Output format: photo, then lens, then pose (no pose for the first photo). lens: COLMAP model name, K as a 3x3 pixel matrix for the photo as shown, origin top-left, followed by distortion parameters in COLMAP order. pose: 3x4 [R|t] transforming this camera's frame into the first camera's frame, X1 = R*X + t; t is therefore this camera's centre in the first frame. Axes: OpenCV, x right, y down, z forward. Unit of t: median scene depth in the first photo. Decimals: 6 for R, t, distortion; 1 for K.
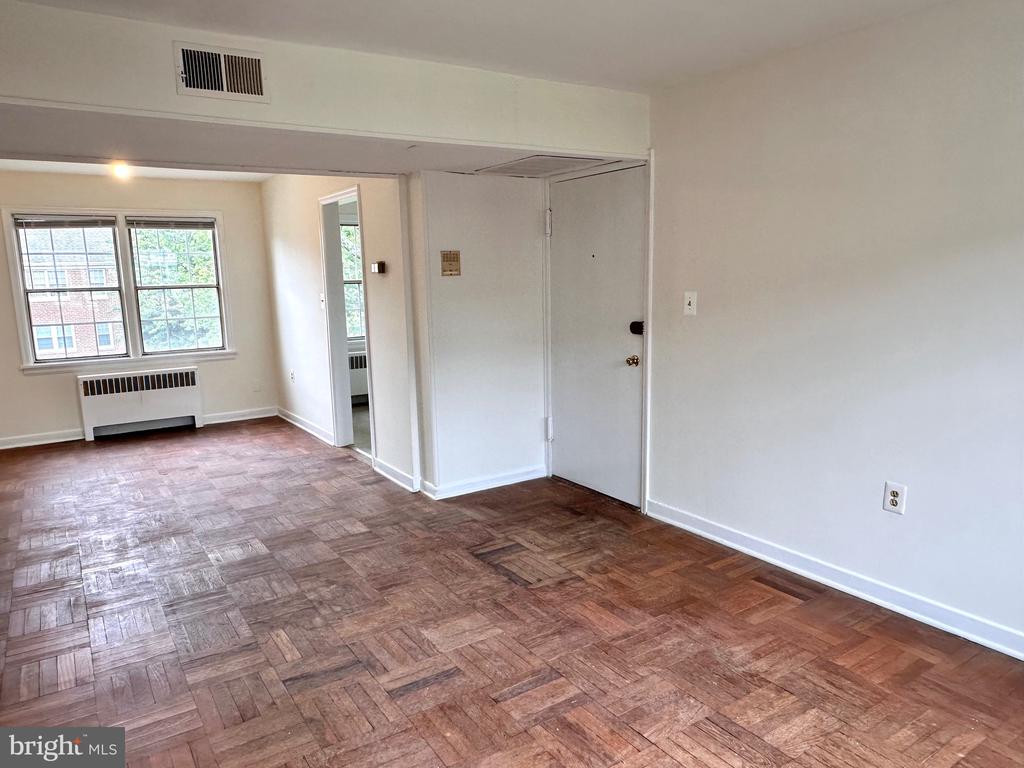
lens RADIAL K [[699.2, 0, 506.4], [0, 699.2, 392.4], [0, 0, 1]] dist [0.000137, 0.009073]
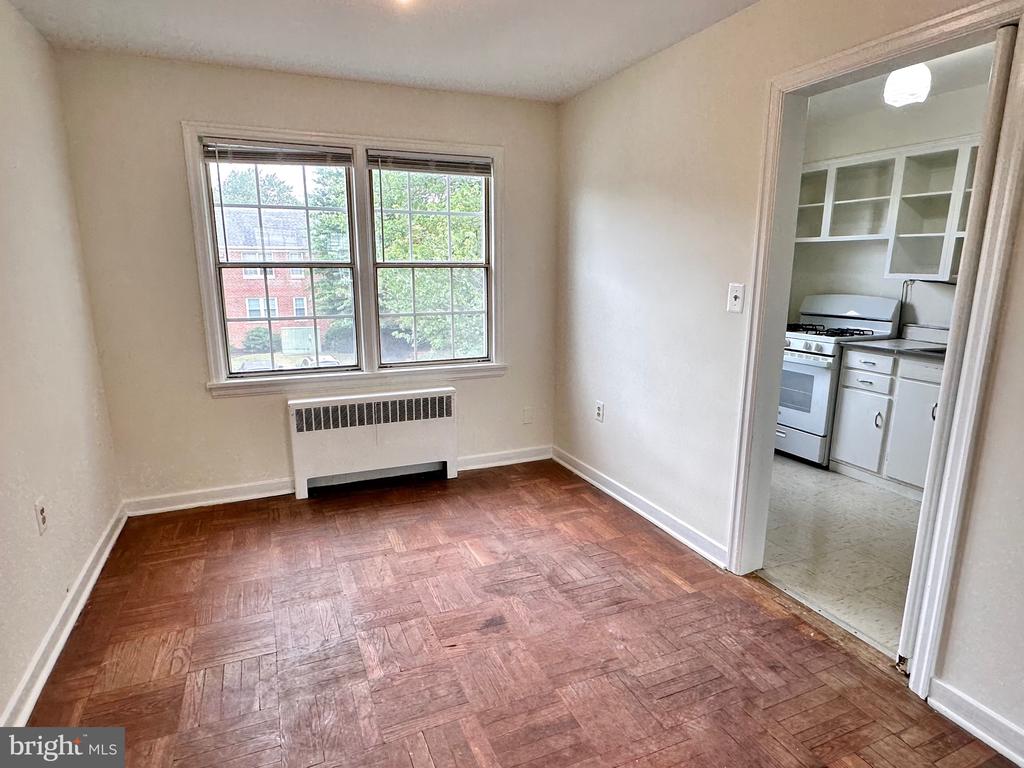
lens RADIAL K [[576.9, 0, 511.9], [0, 576.9, 388.6], [0, 0, 1]] dist [0.004818, -0.005163]
pose [[0.985489, 0.058897, -0.159191, -0.328247], [-0.051565, 0.997427, 0.049806, -0.071537], [0.161715, -0.040874, 0.985991, 0.514294]]
